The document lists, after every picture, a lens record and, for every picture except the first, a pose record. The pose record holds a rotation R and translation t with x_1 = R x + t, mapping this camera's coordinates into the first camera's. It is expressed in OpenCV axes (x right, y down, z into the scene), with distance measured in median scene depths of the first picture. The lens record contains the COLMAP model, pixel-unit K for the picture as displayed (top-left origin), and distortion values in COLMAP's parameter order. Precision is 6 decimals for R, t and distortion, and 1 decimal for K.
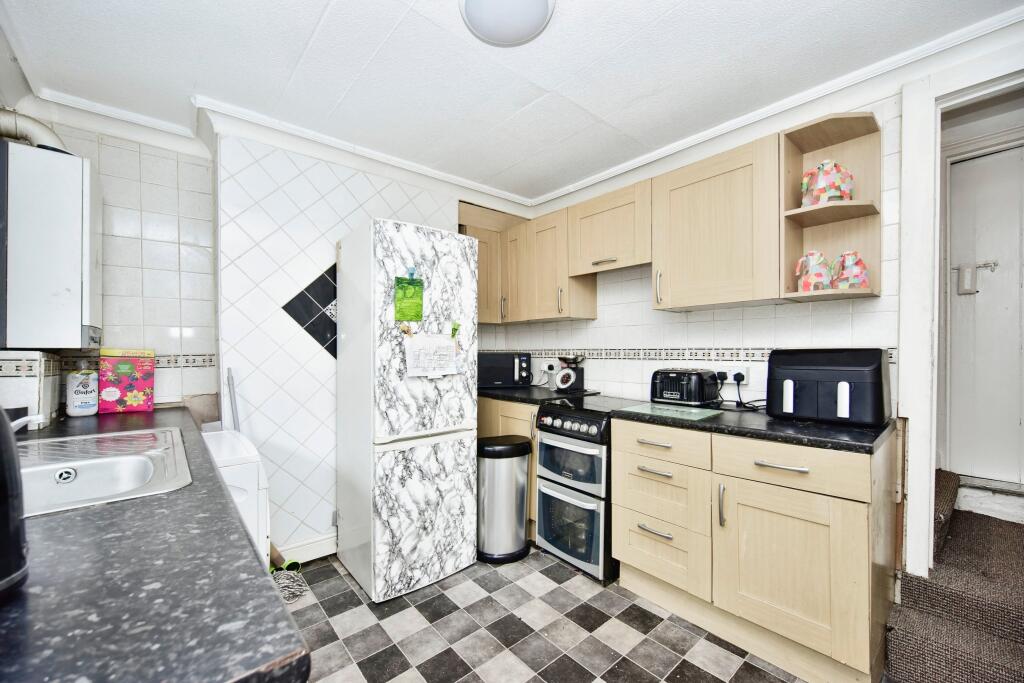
lens RADIAL K [[406.3, 0, 513.7], [0, 406.3, 339.6], [0, 0, 1]] dist [0.001014, 0.000047]
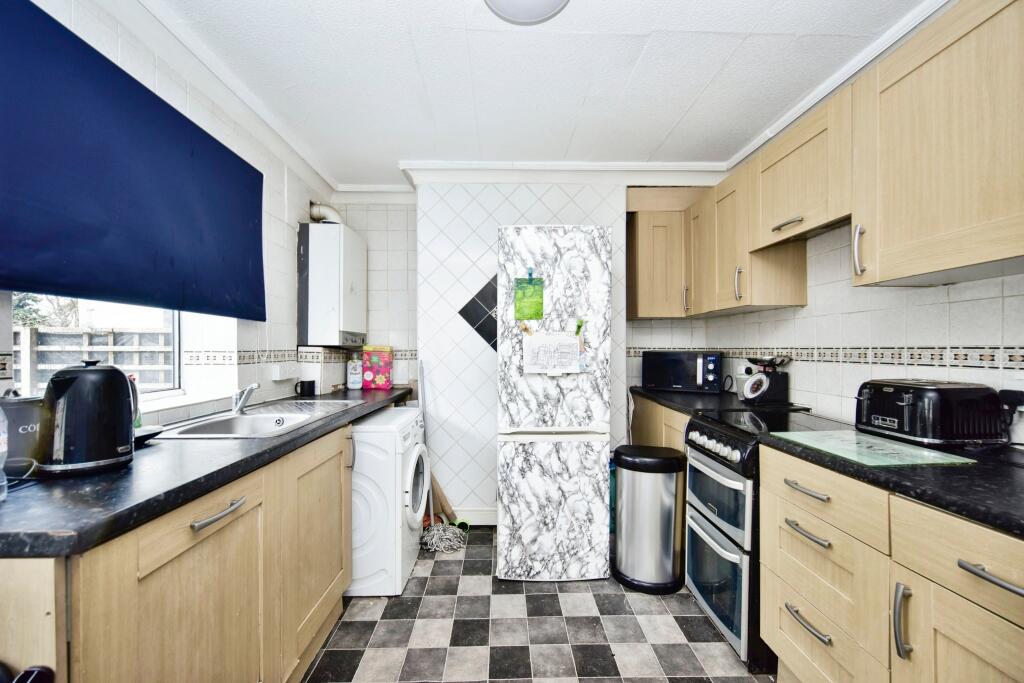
lens RADIAL K [[406.3, 0, 513.7], [0, 406.3, 339.6], [0, 0, 1]] dist [0.001014, 0.000047]
pose [[0.772181, -0.008375, -0.635348, 0.360265], [0.011247, 0.999937, 0.000489, 0.004569], [0.635304, -0.007523, 0.772226, 0.169562]]
